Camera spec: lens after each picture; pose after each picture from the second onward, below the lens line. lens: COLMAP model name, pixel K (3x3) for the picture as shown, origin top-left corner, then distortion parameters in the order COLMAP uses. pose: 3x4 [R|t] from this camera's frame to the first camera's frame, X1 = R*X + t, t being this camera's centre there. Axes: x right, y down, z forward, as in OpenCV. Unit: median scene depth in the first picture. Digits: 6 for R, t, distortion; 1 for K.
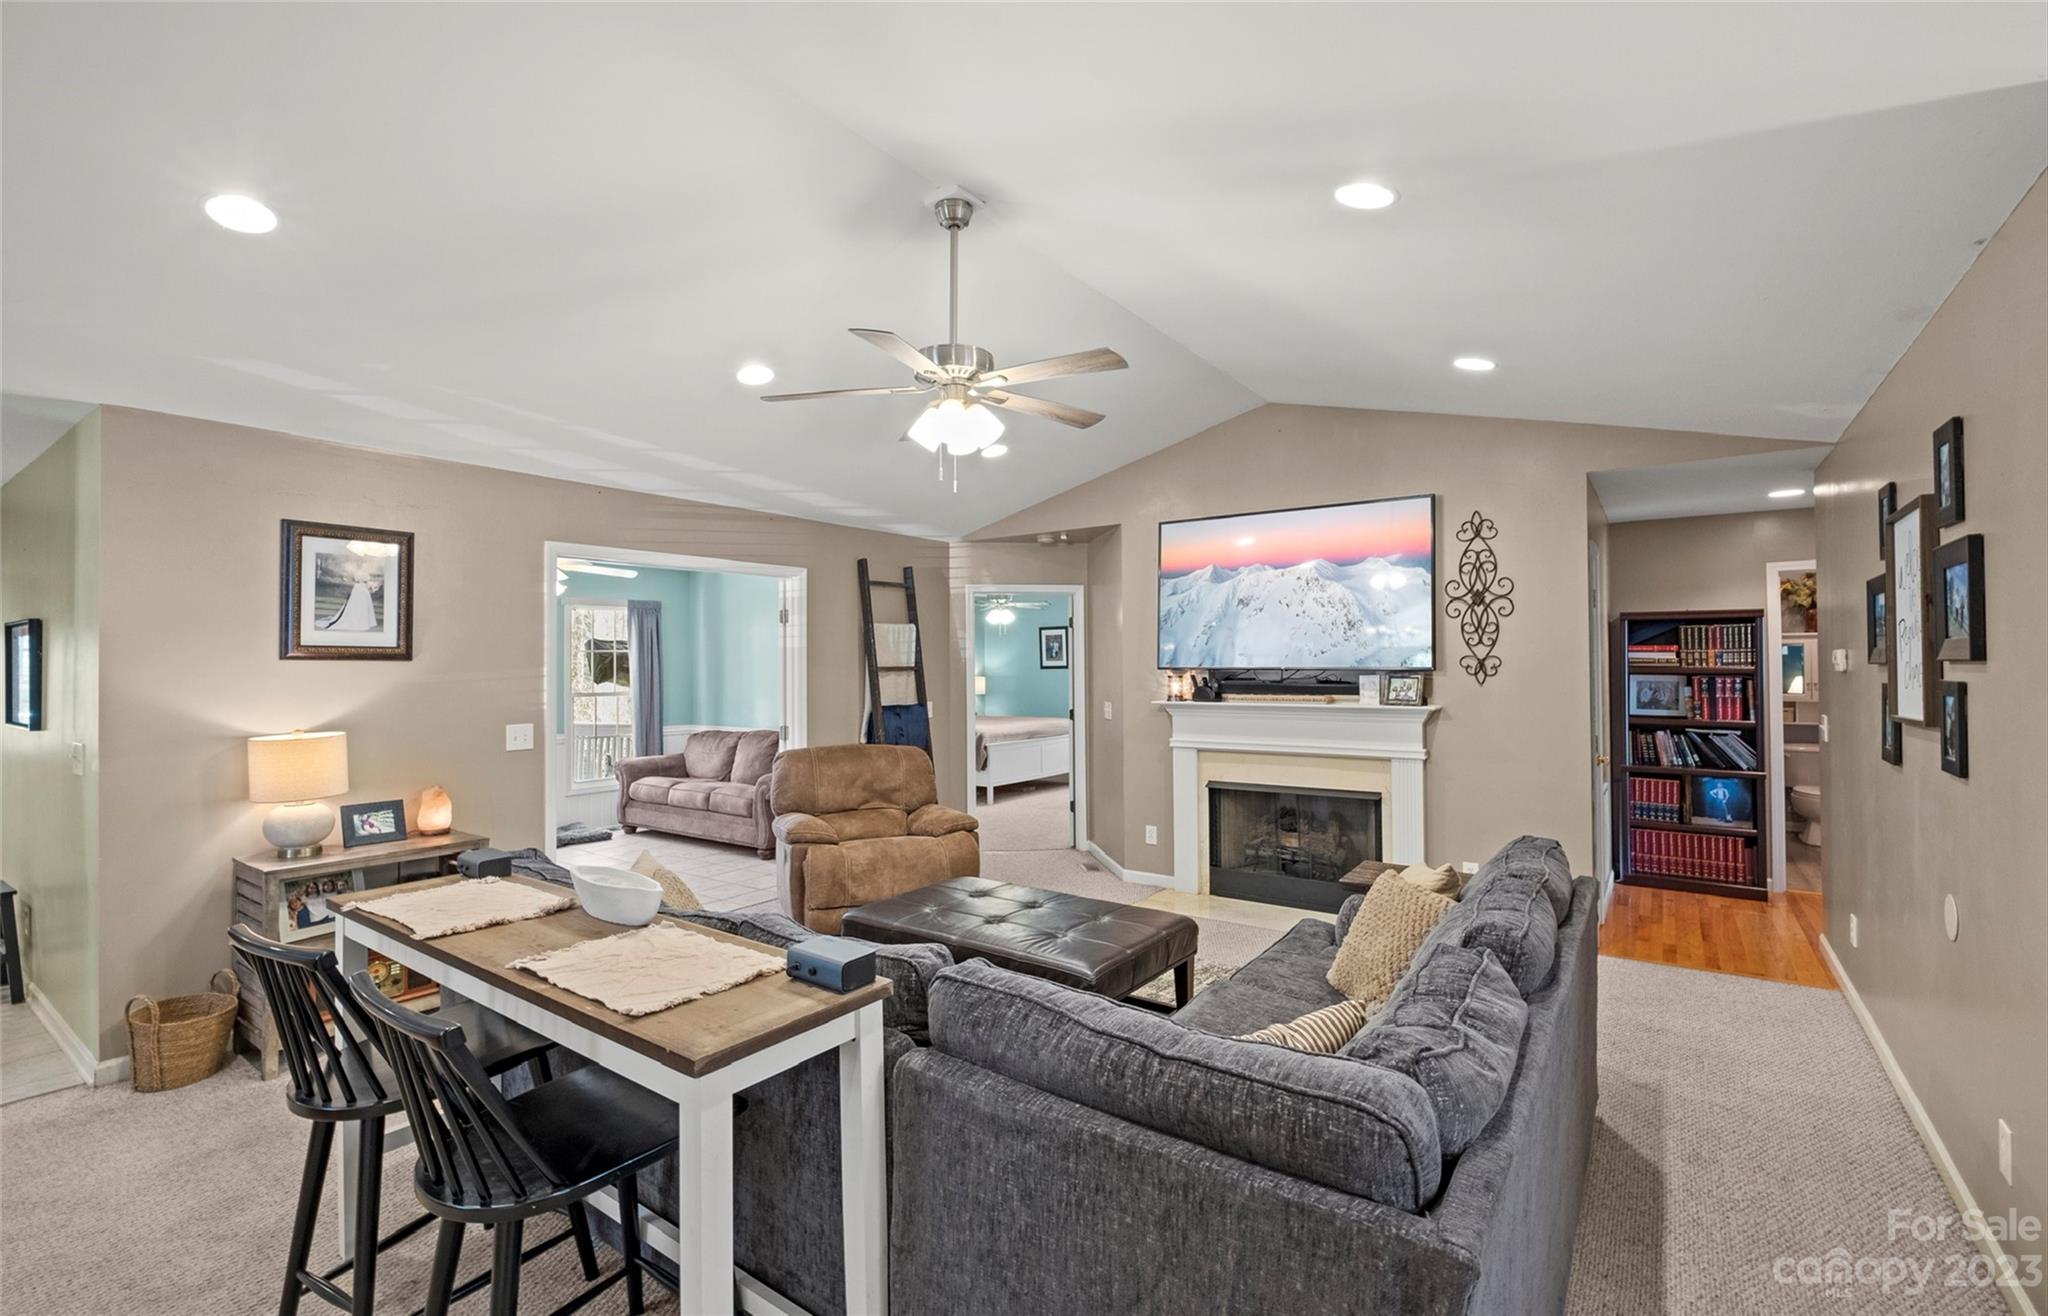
lens RADIAL K [[899.2, 0, 1023.6], [0, 899.2, 658.7], [0, 0, 1]] dist [0.000900, 0.000015]
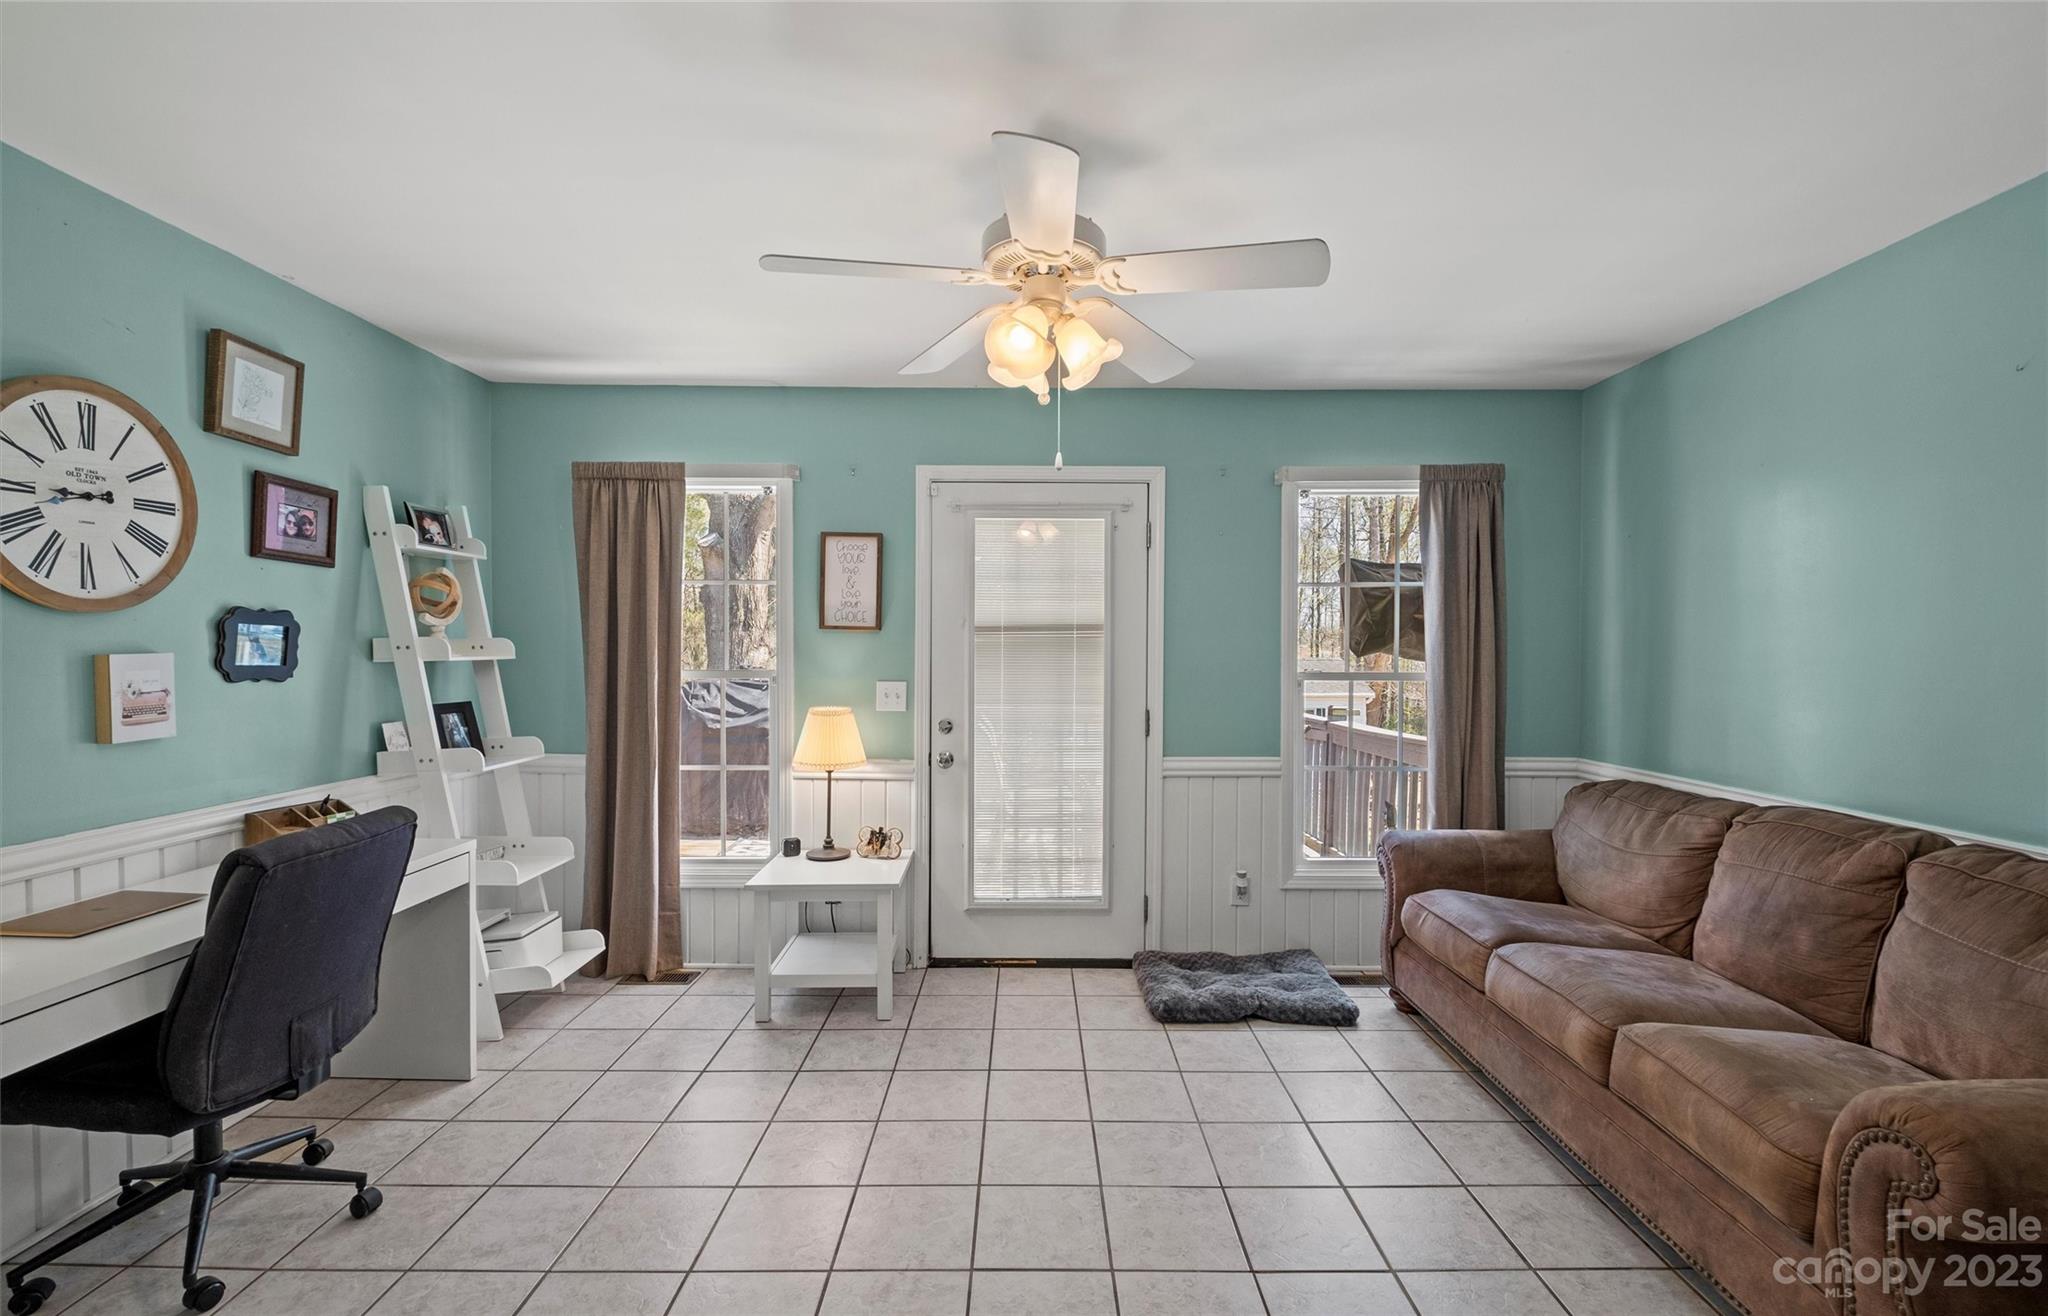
lens RADIAL K [[899.2, 0, 1026.1], [0, 899.2, 658.7], [0, 0, 1]] dist [0.000900, 0.000015]
pose [[0.587342, 0.017665, -0.809146, -0.198767], [-0.002944, 0.999802, 0.019690, 0.021222], [0.809333, -0.009183, 0.587278, 0.591661]]
